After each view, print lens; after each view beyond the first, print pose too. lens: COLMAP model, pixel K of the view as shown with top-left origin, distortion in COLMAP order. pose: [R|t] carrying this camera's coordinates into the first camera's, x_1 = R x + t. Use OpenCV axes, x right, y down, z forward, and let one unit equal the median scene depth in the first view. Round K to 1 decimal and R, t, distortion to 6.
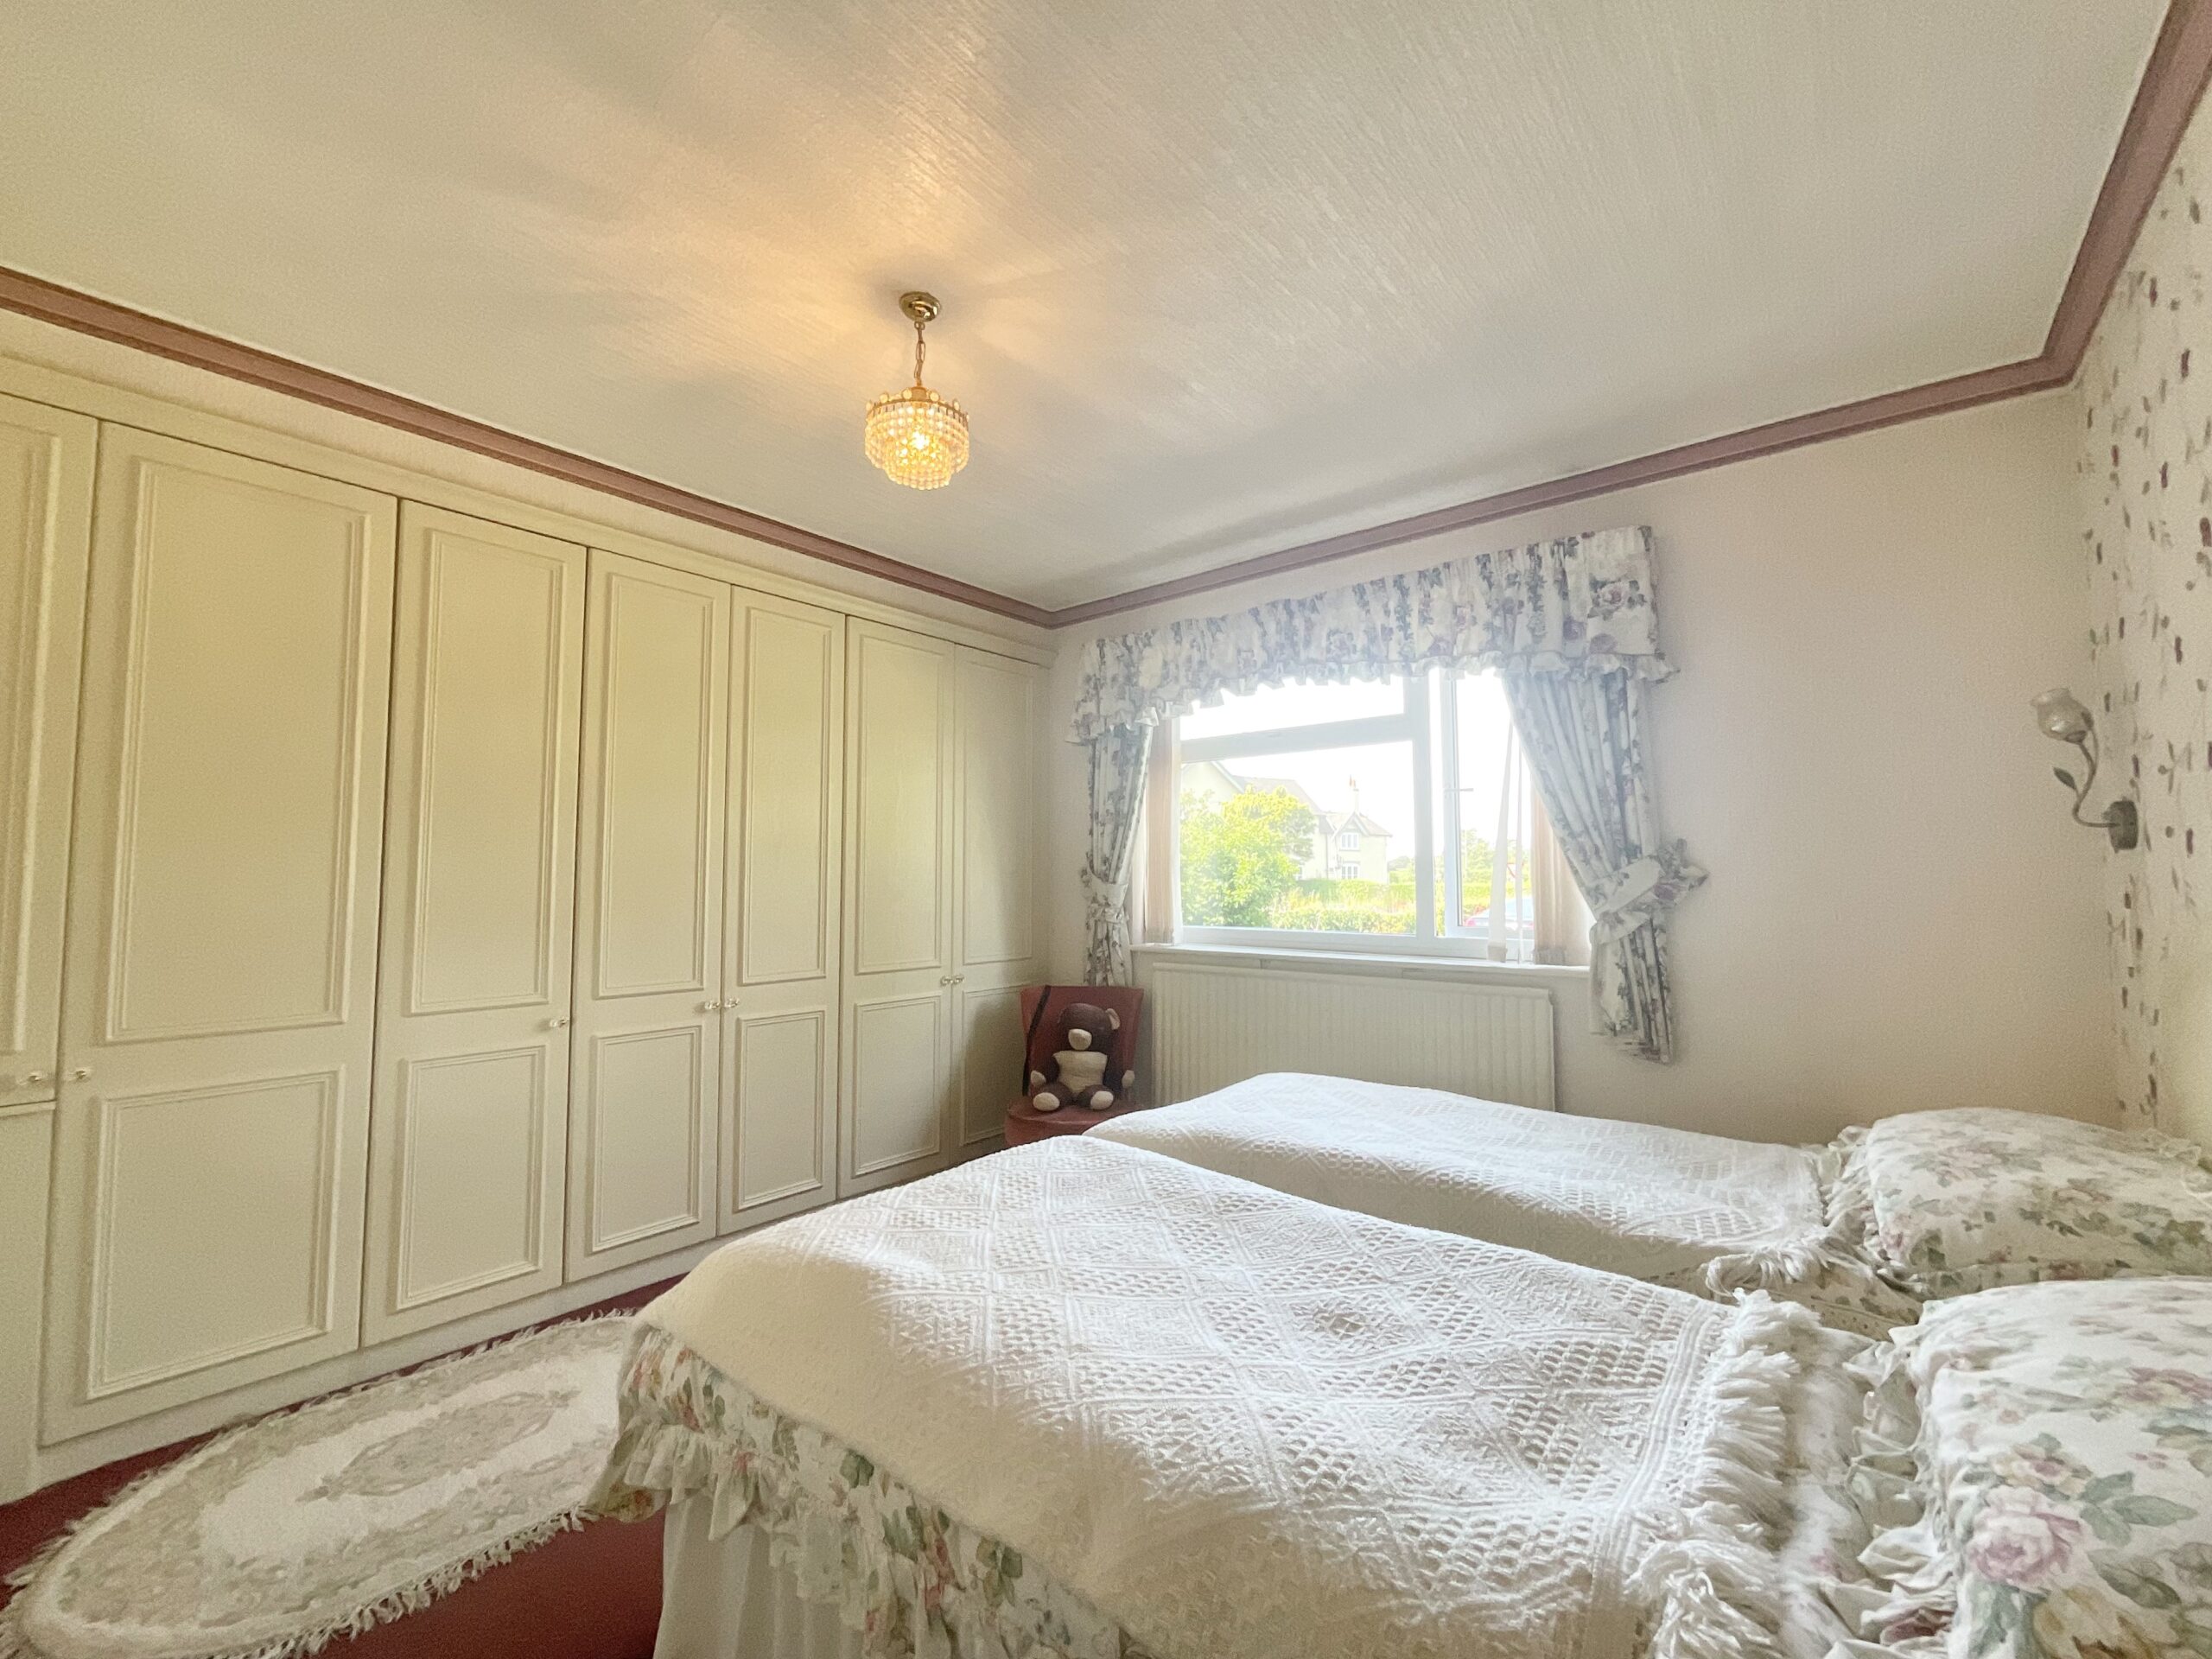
lens RADIAL K [[898.0, 0, 1125.6], [0, 898.0, 826.9], [0, 0, 1]] dist [0.000810, 0.000064]
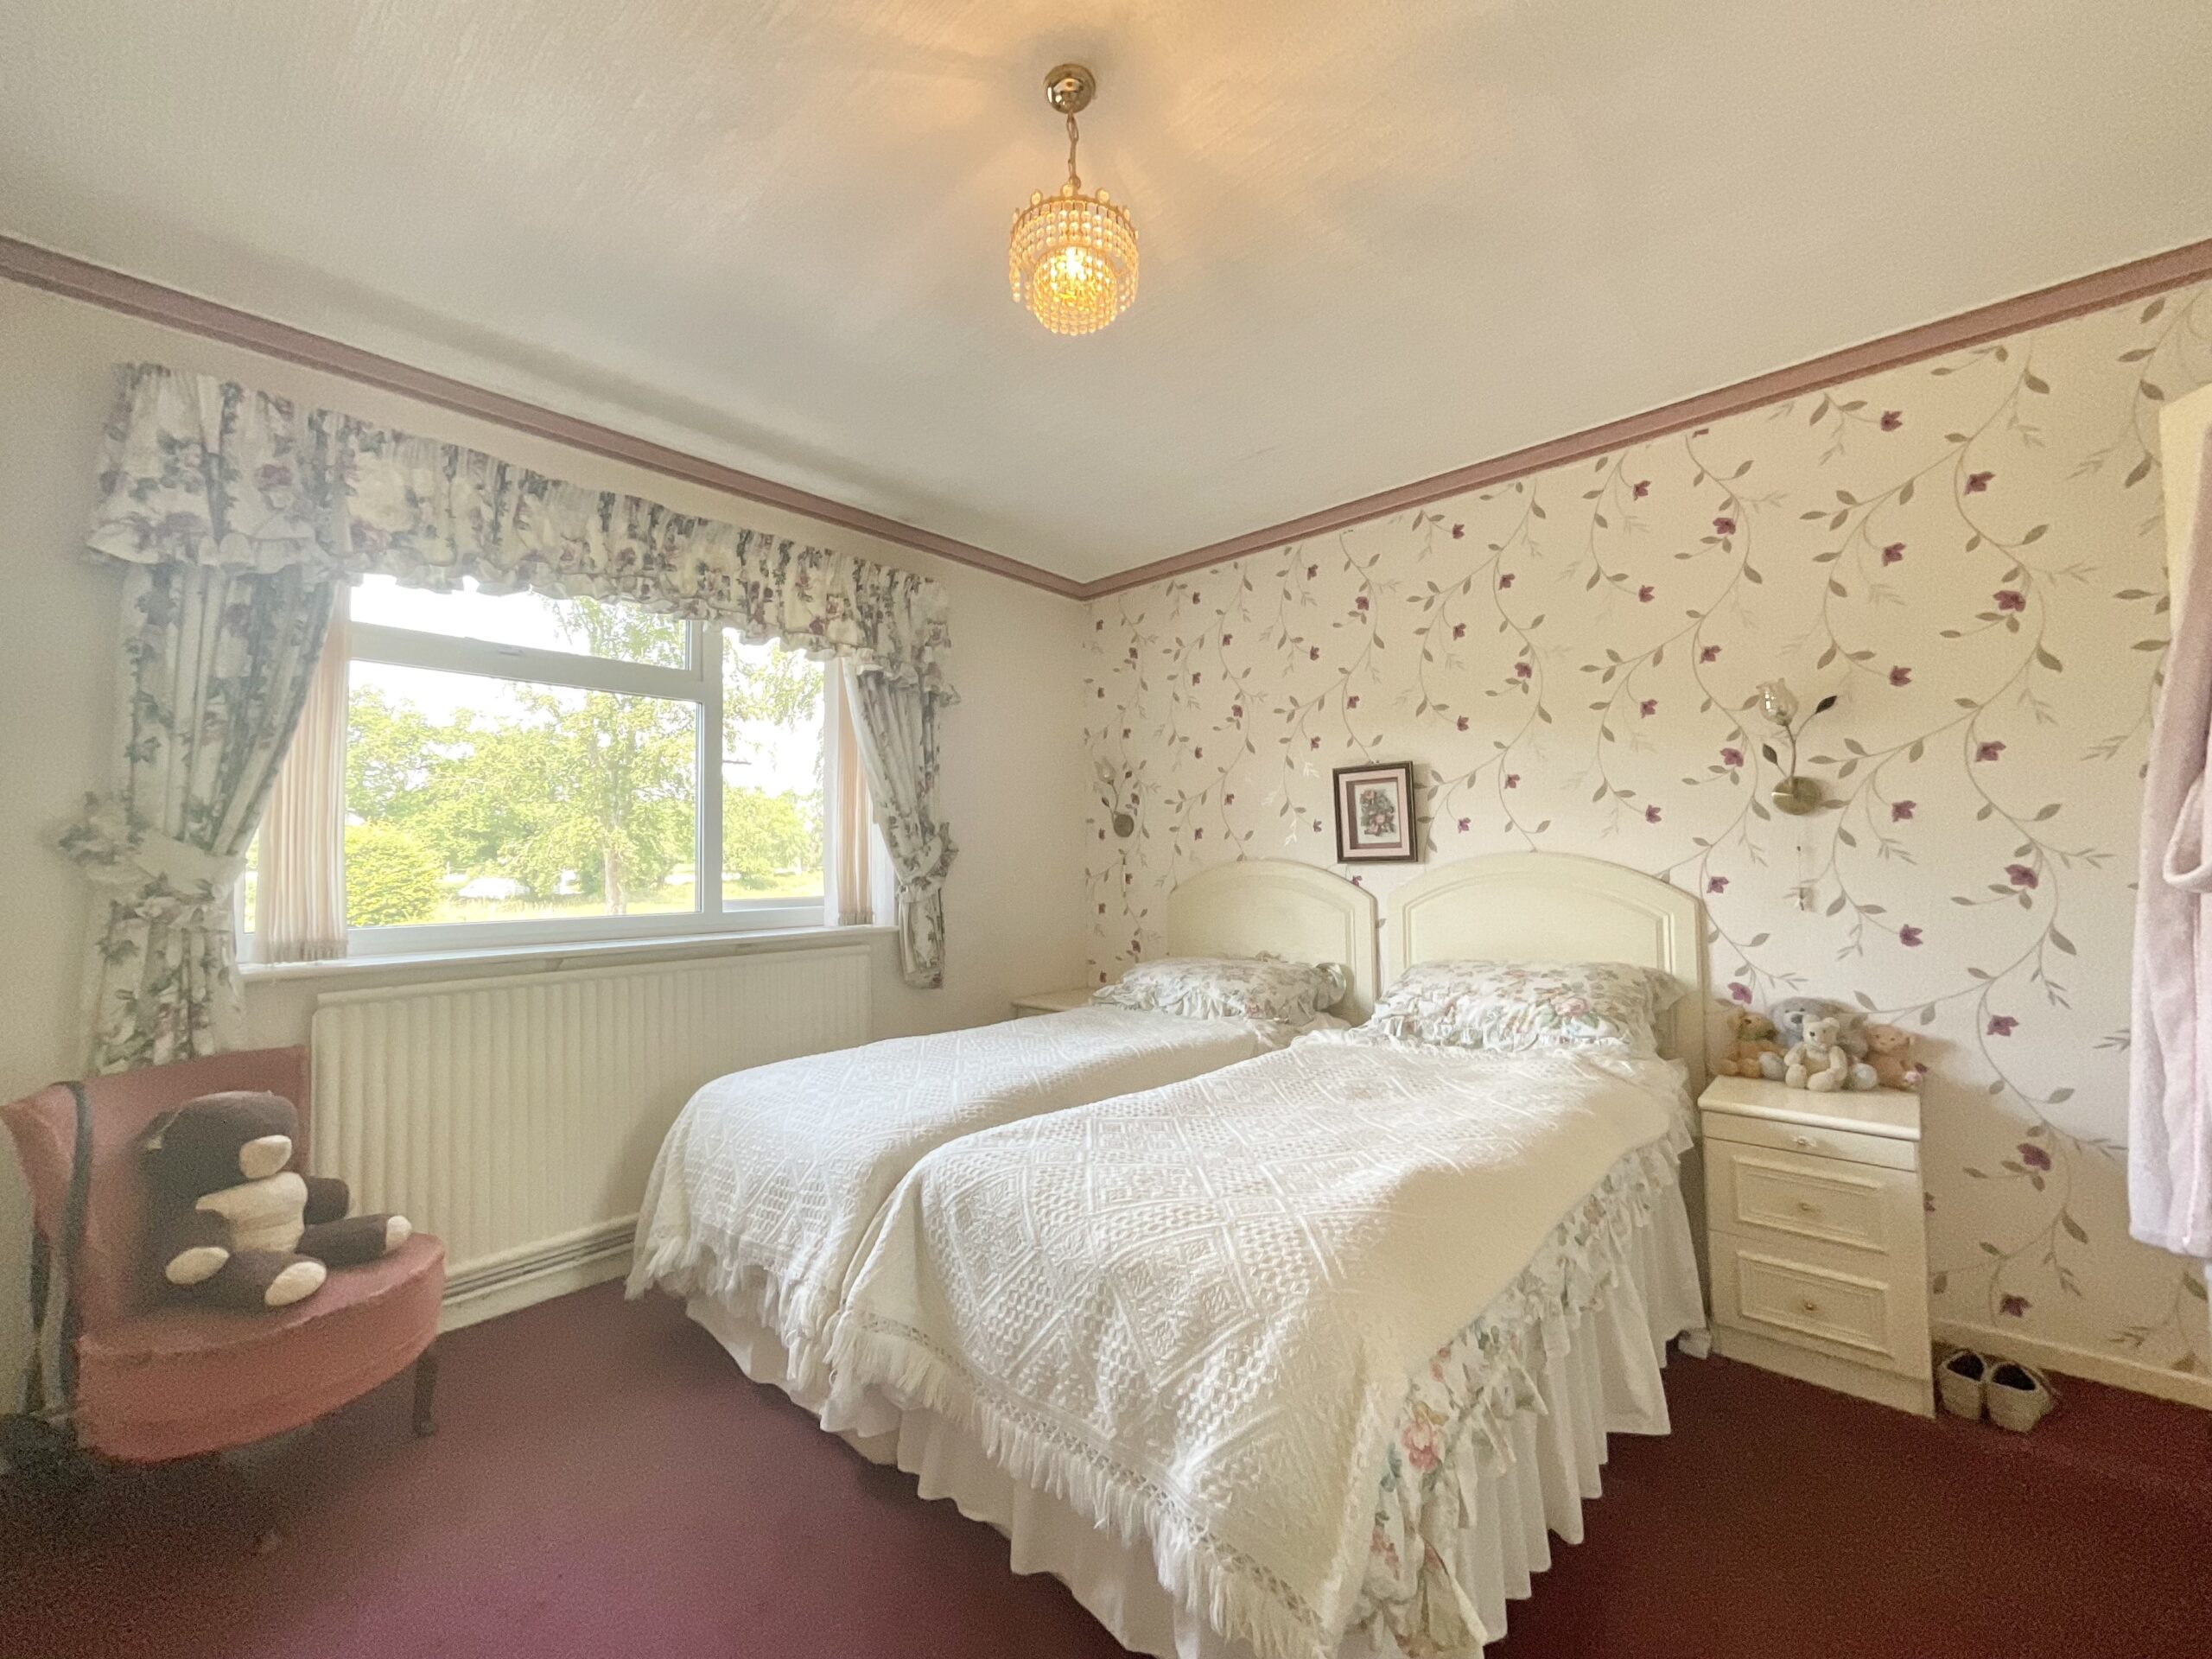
lens RADIAL K [[898.0, 0, 1125.6], [0, 898.0, 826.9], [0, 0, 1]] dist [0.000810, 0.000064]
pose [[0.048777, 0.038179, 0.998080, -0.637208], [-0.049151, 0.998150, -0.035780, 0.047665], [-0.997600, -0.047311, 0.050563, 0.562846]]
